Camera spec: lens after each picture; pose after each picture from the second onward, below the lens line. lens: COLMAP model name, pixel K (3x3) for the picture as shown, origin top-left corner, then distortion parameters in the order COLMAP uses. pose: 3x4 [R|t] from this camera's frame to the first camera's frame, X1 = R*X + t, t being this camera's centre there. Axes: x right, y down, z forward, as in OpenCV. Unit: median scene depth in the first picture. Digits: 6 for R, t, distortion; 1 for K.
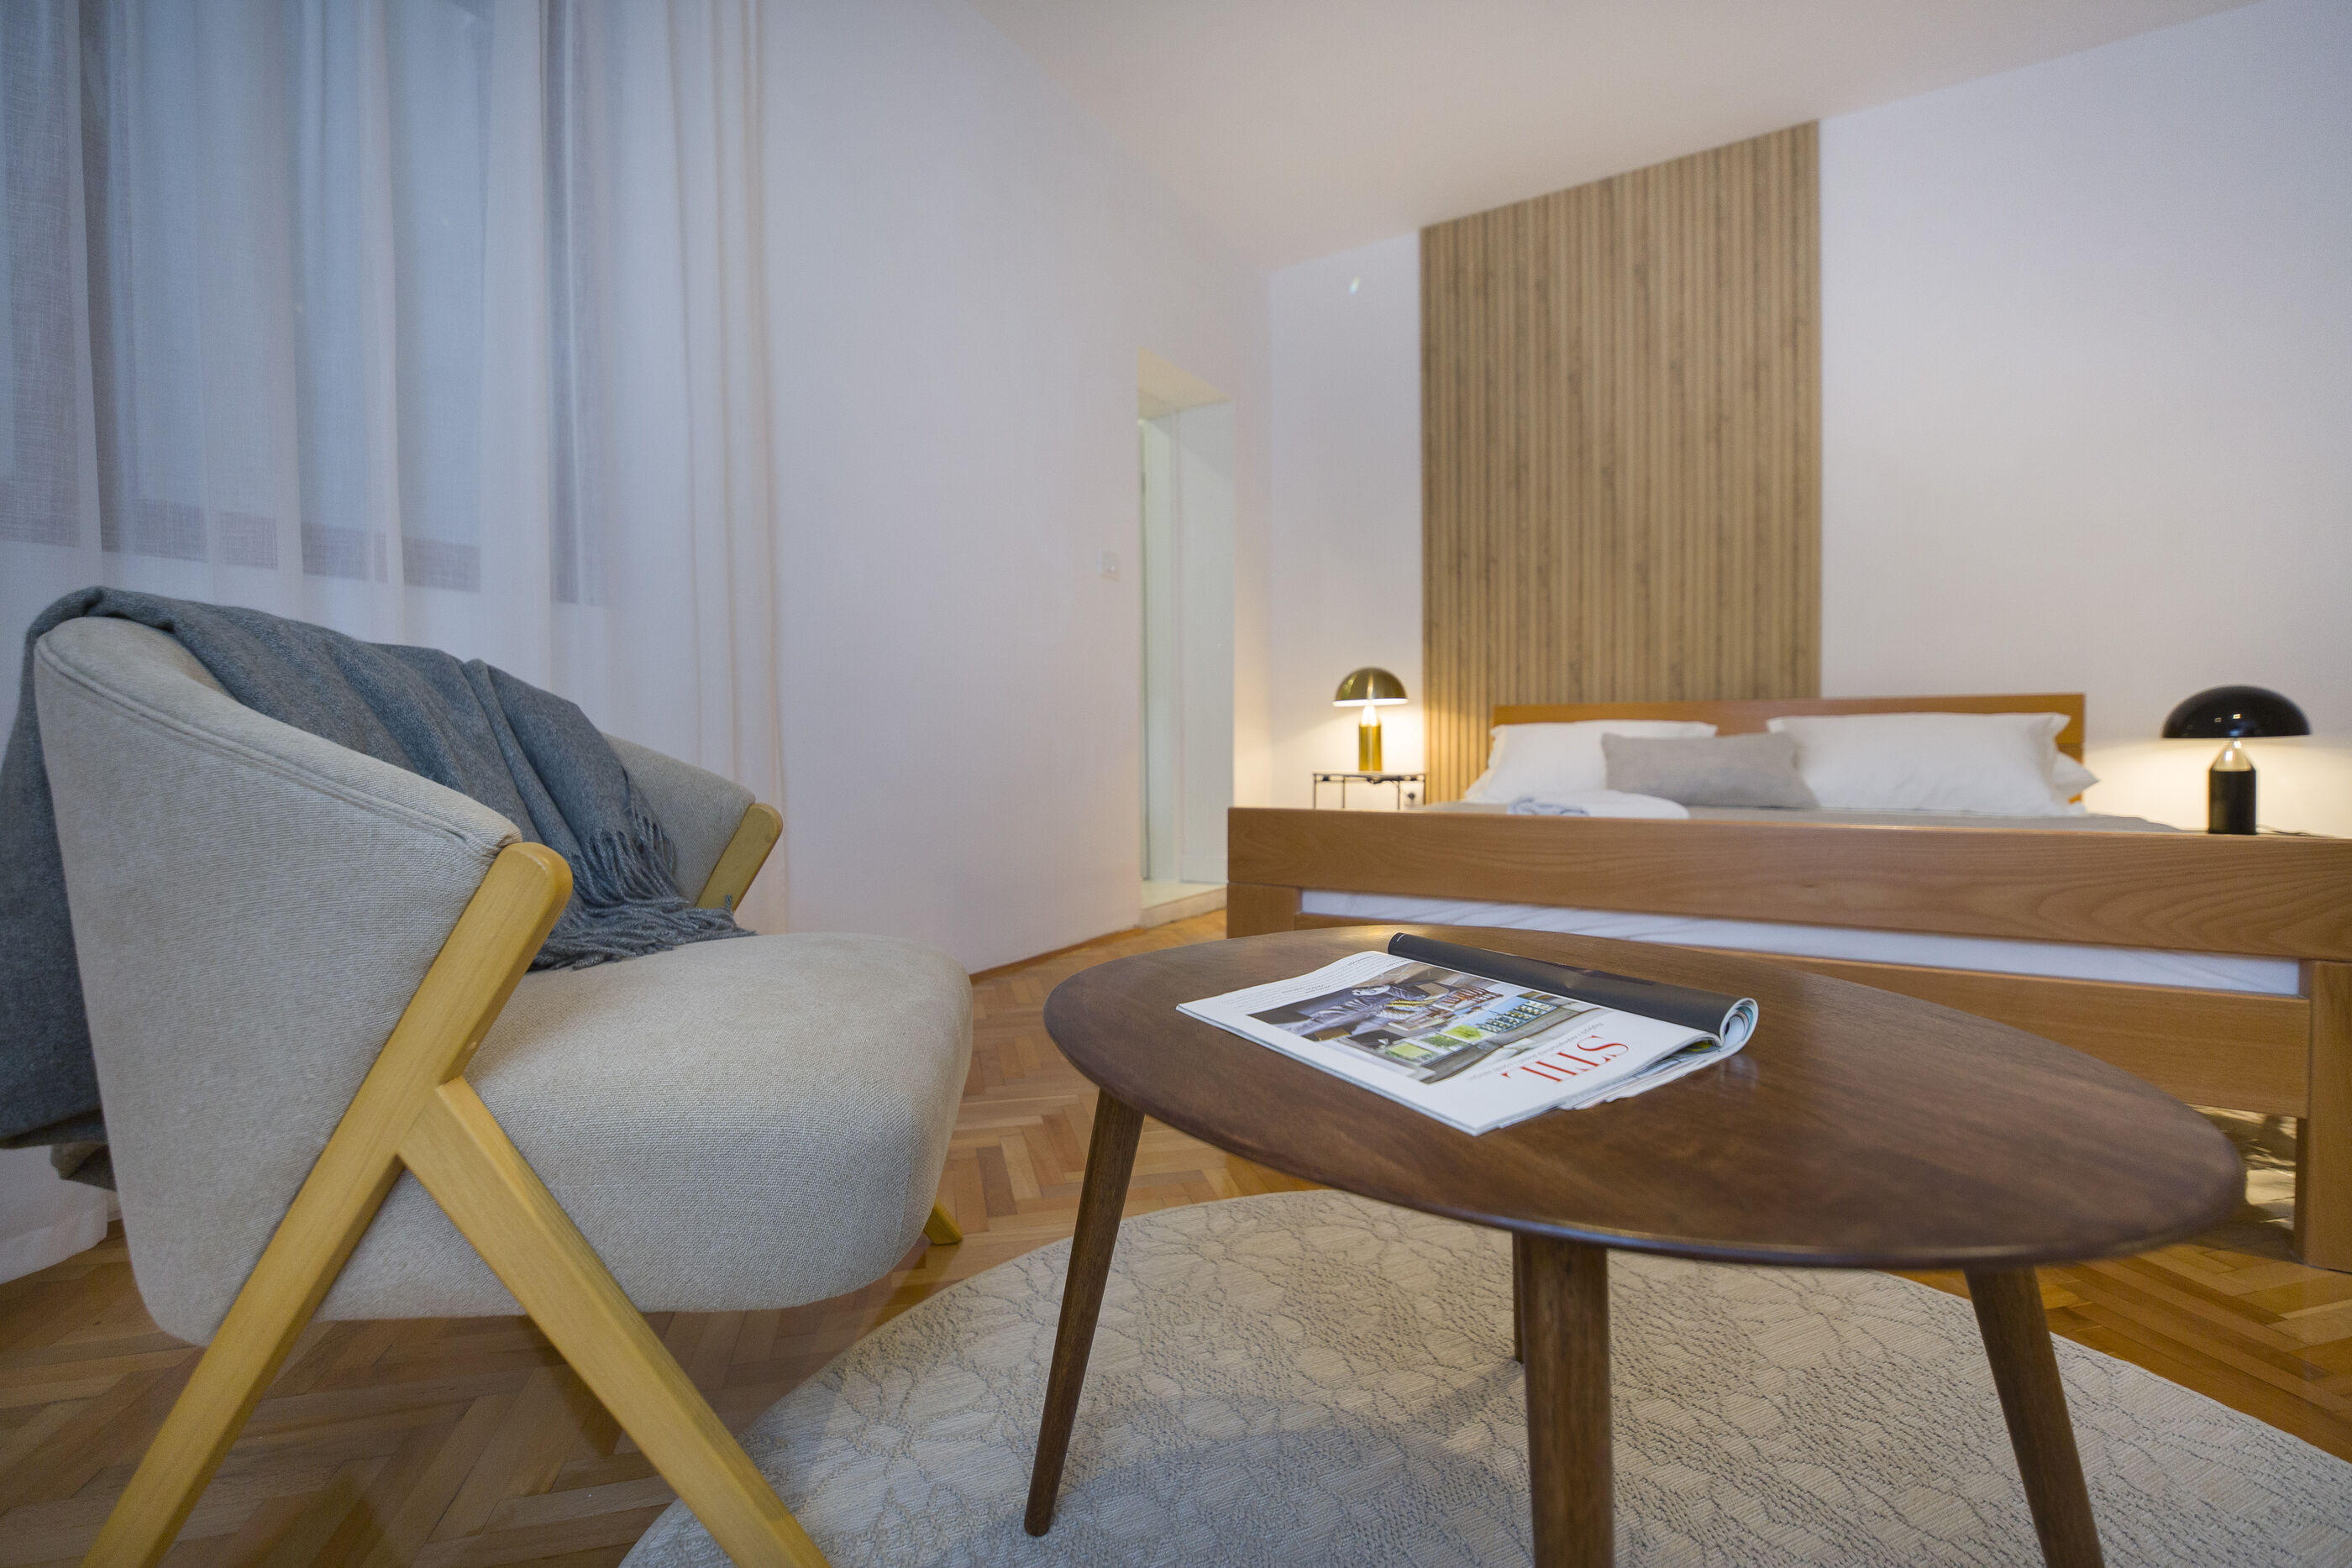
lens RADIAL K [[1013.4, 0, 1165.5], [0, 1013.4, 776.8], [0, 0, 1]] dist [-0.003290, -0.000666]
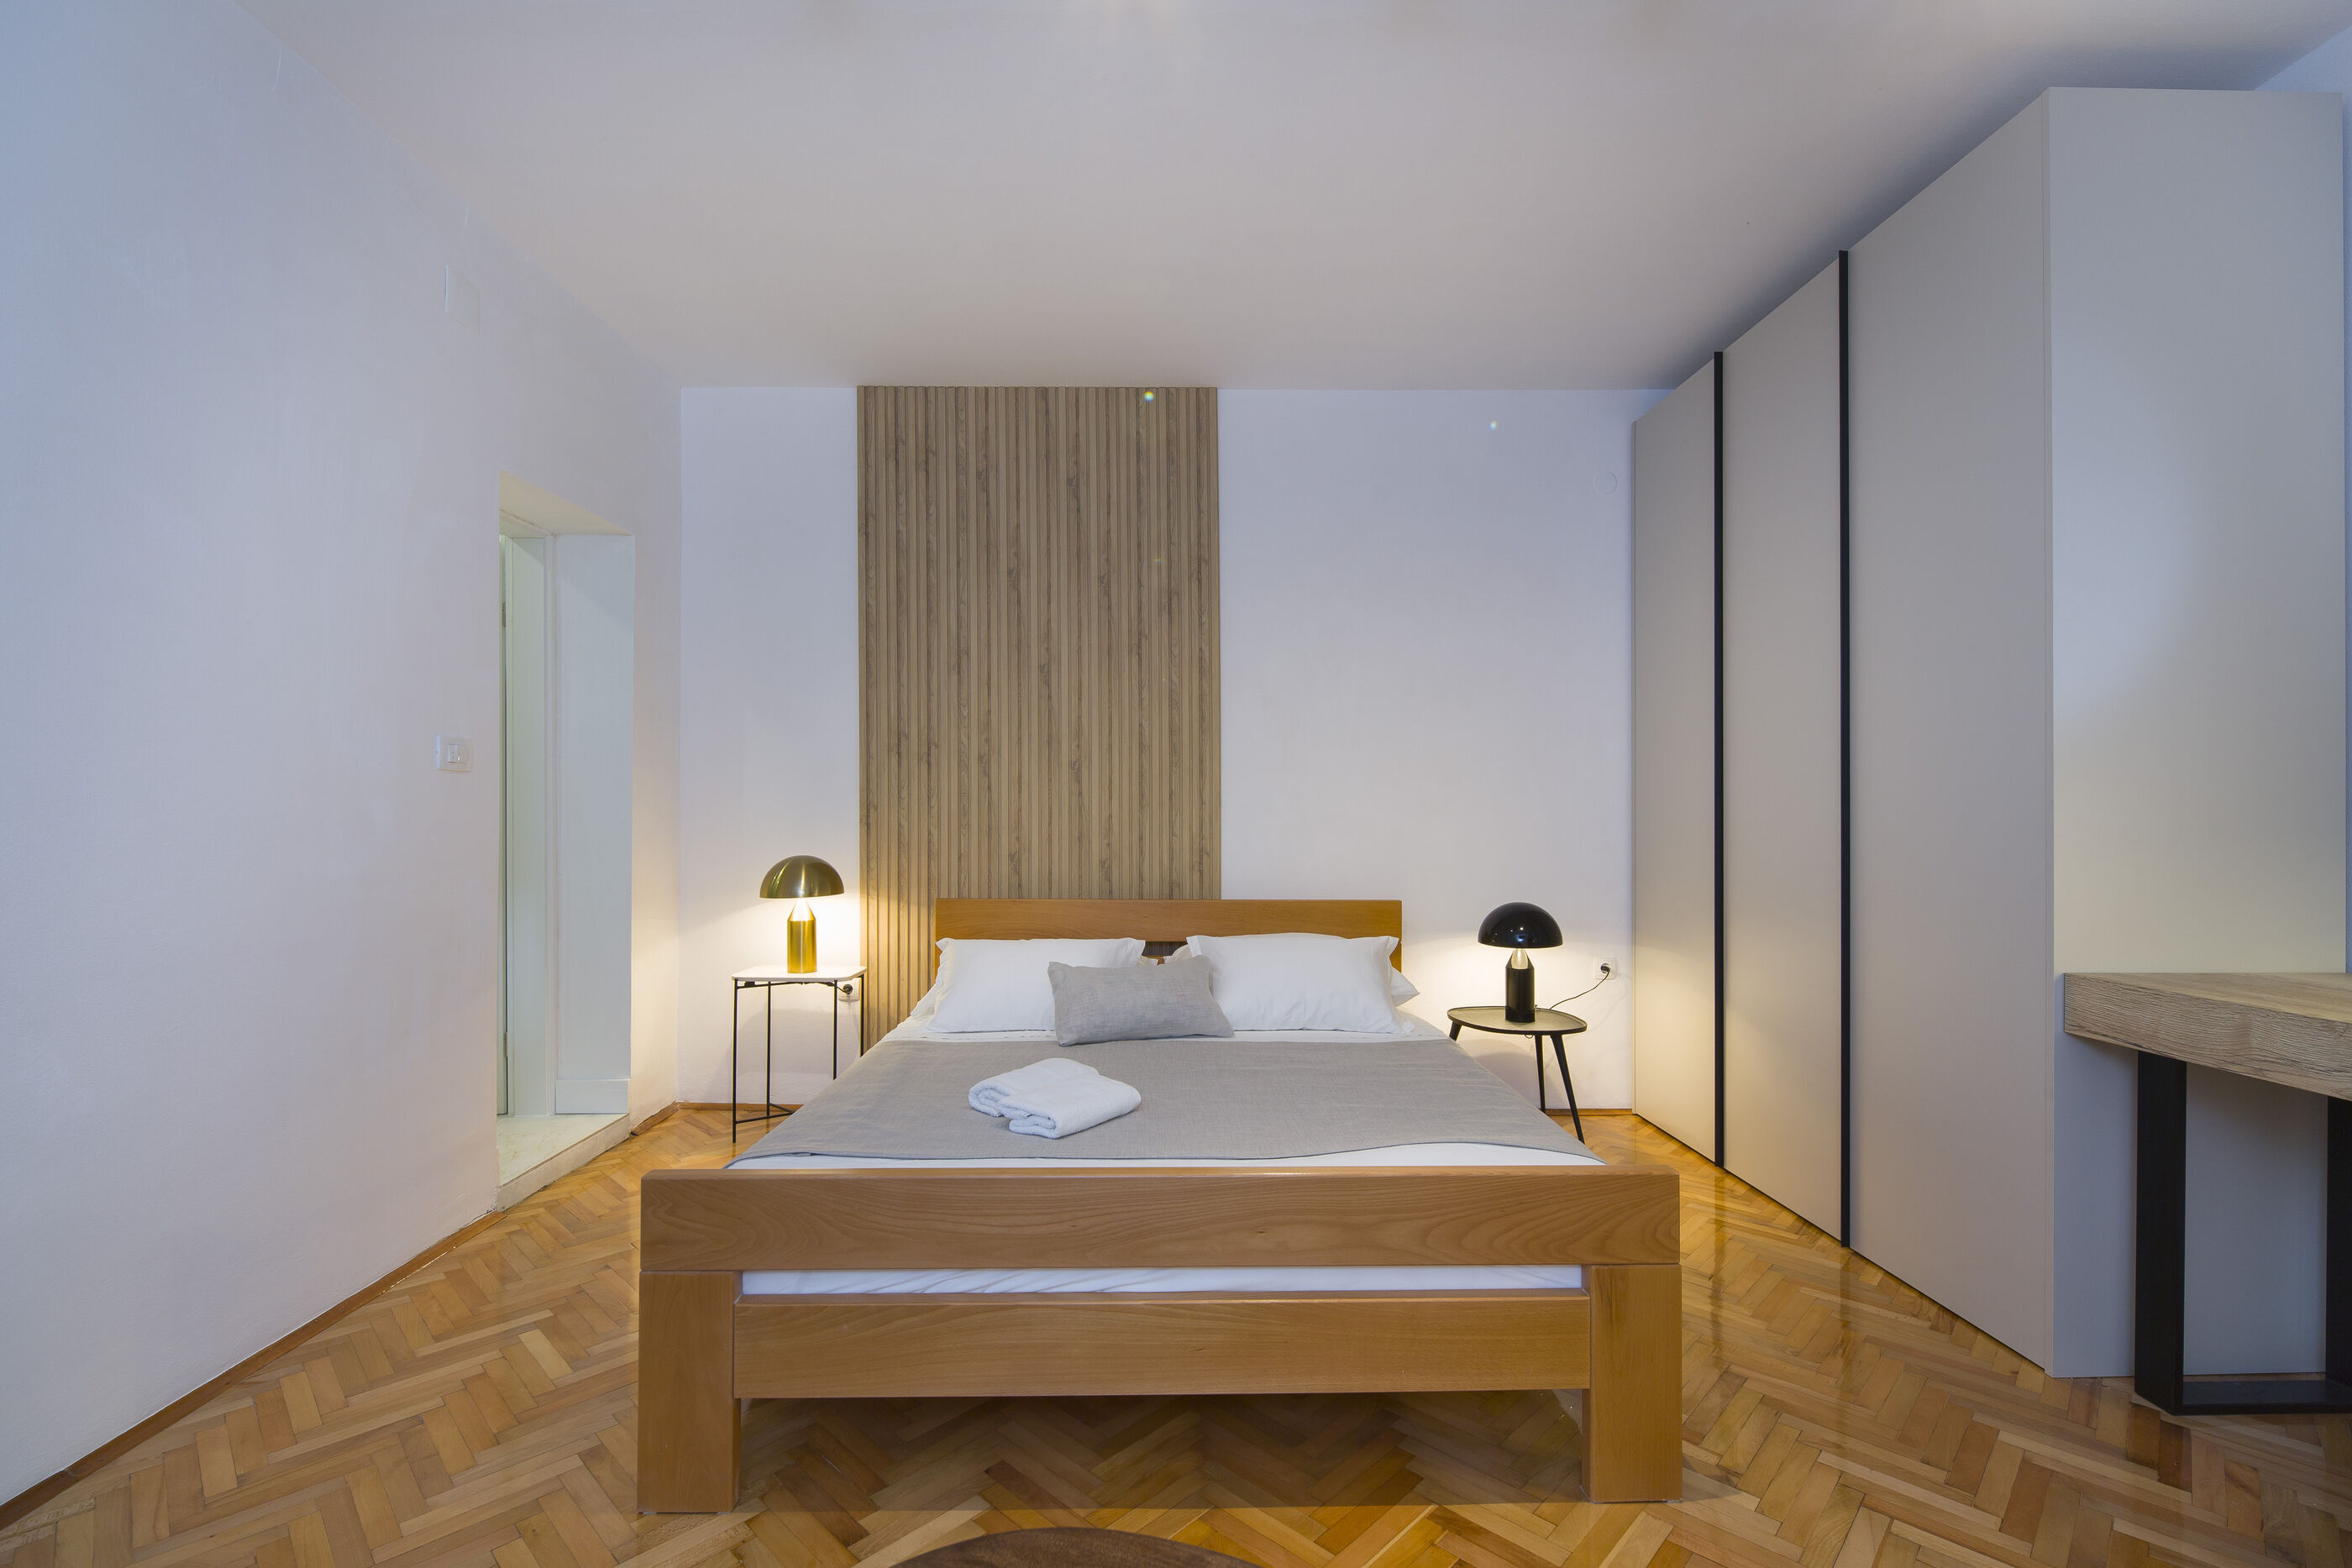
lens RADIAL K [[1039.6, 0, 1168.6], [0, 1039.6, 810.5], [0, 0, 1]] dist [-0.004623, -0.000975]
pose [[0.847964, 0.007435, 0.530001, -0.012380], [0.008475, 0.999584, -0.027582, -0.133791], [-0.529986, 0.027880, 0.847548, 0.049782]]
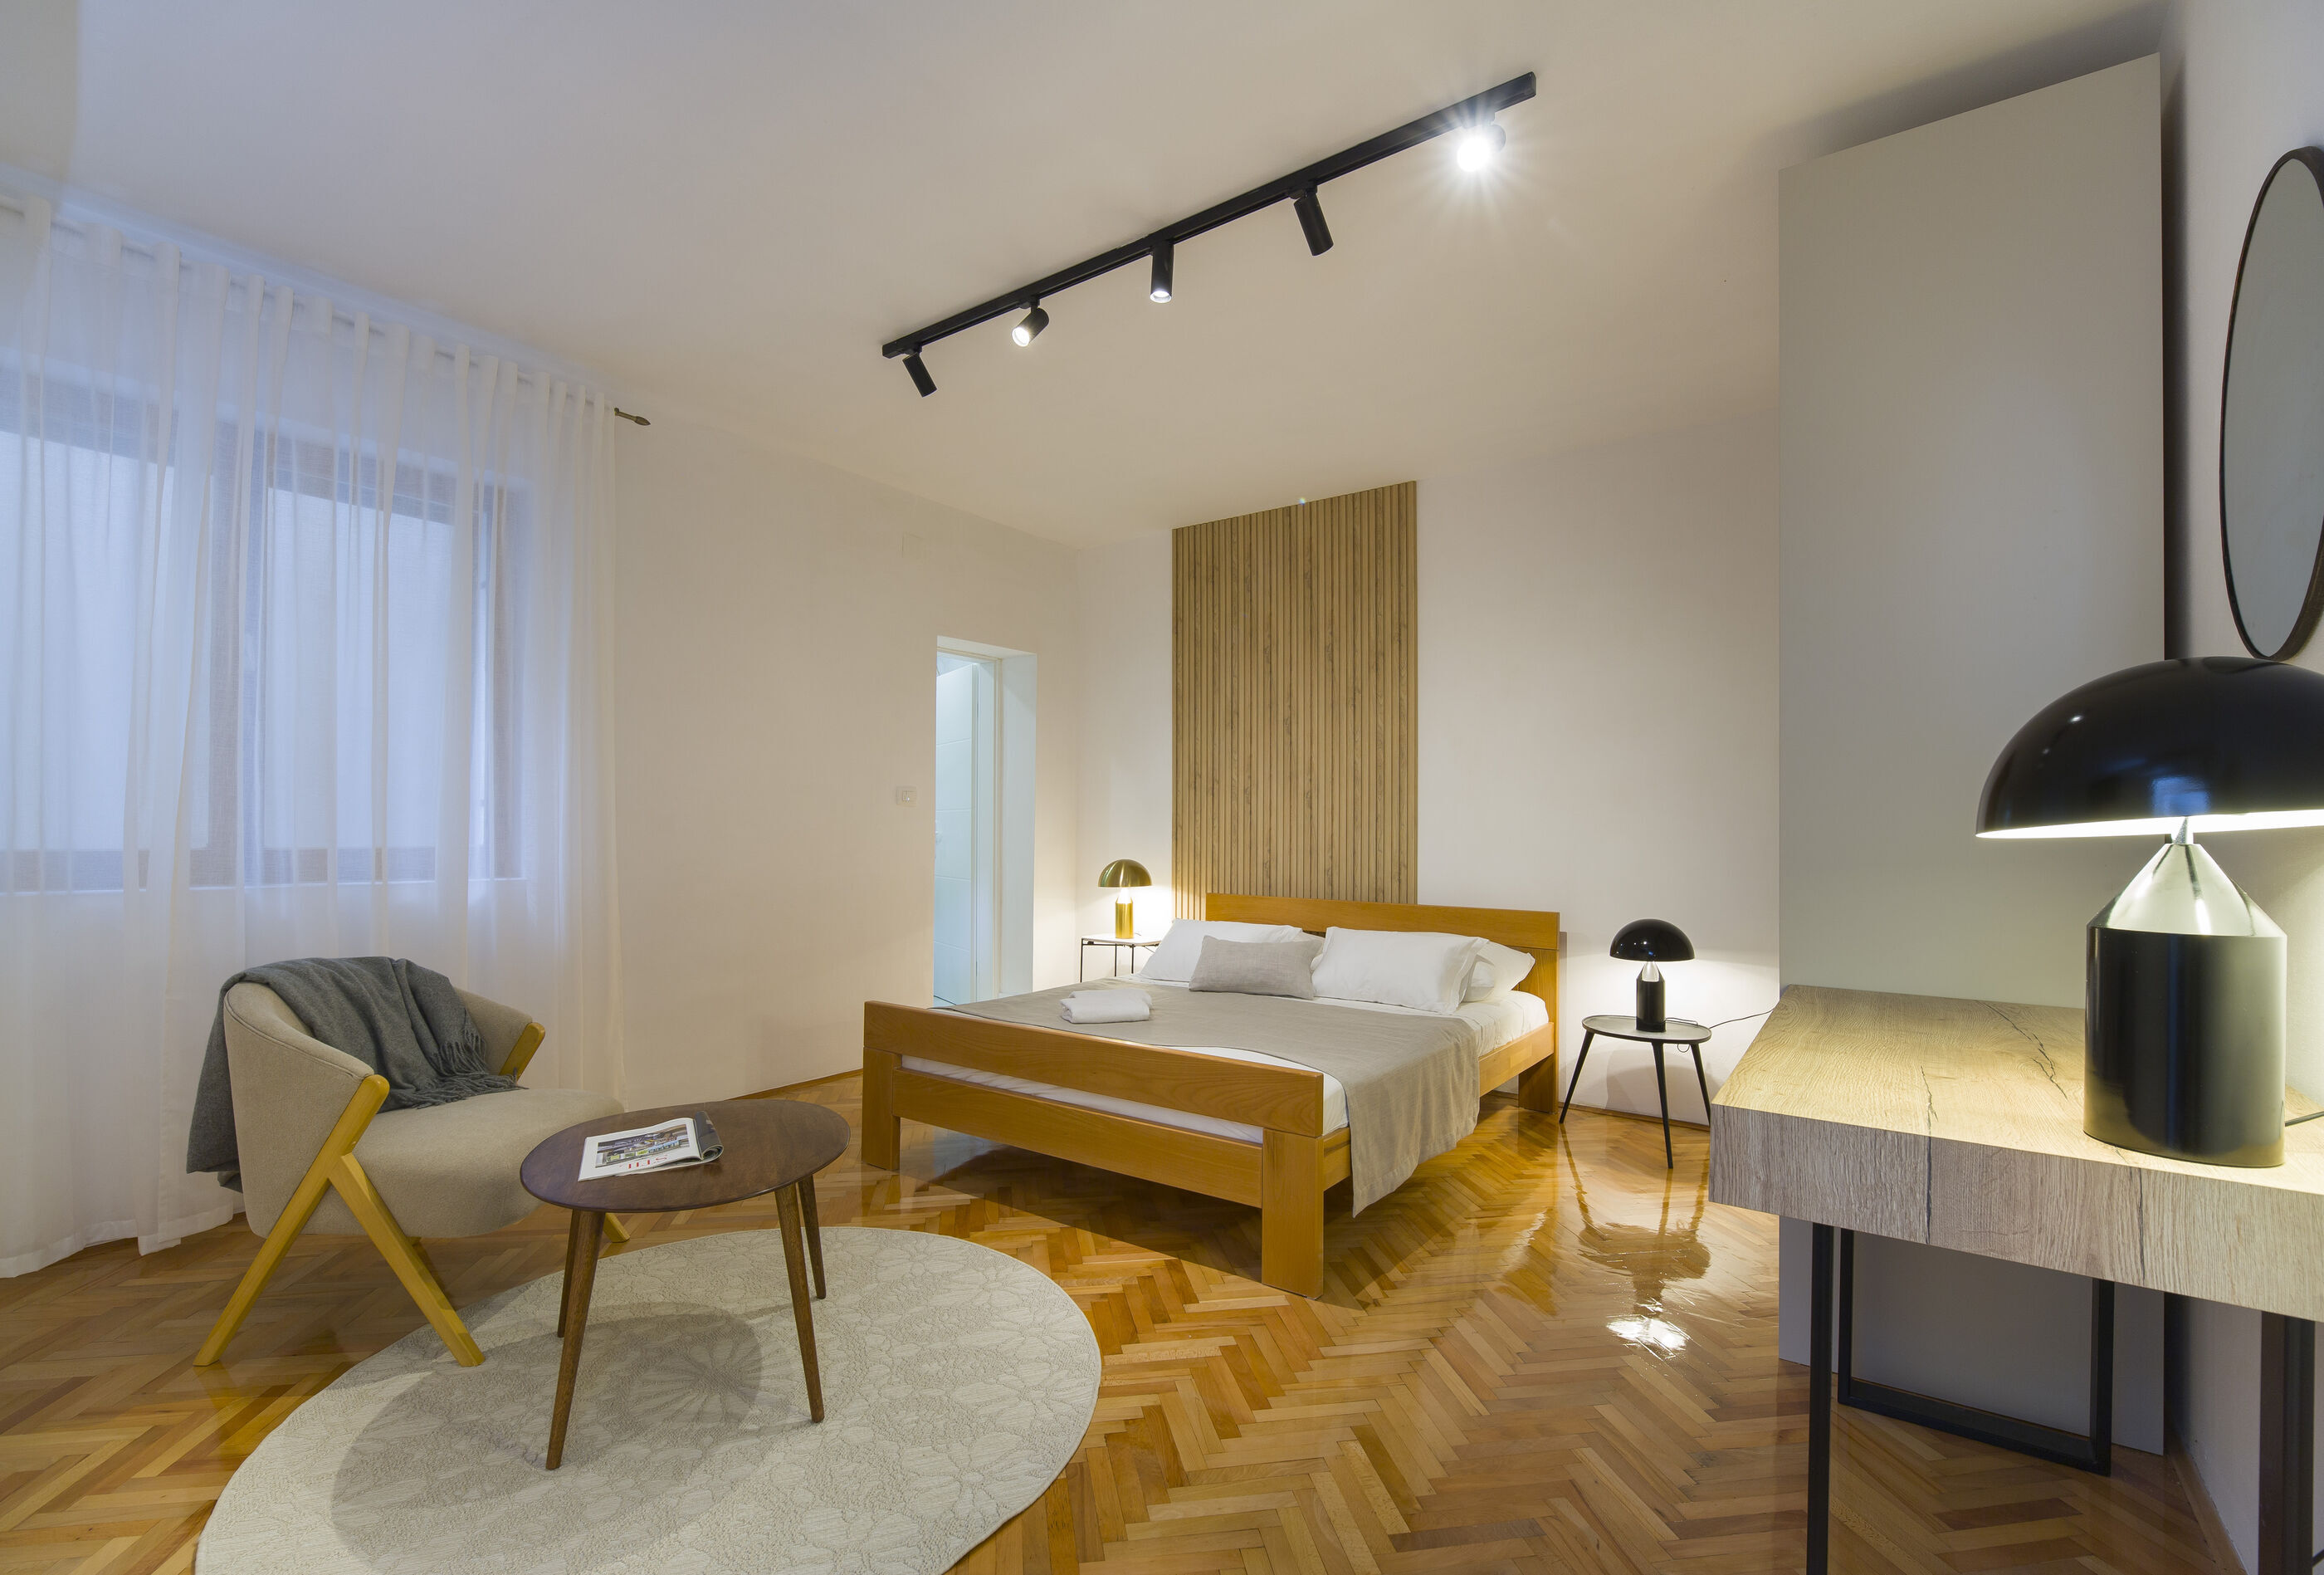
lens RADIAL K [[1036.1, 0, 1157.3], [0, 1036.1, 819.3], [0, 0, 1]] dist [-0.000398, -0.000076]
pose [[0.996735, 0.013630, -0.079586, 0.391219], [-0.016366, 0.999293, -0.033833, -0.128100], [0.079068, 0.035025, 0.996254, -0.388498]]
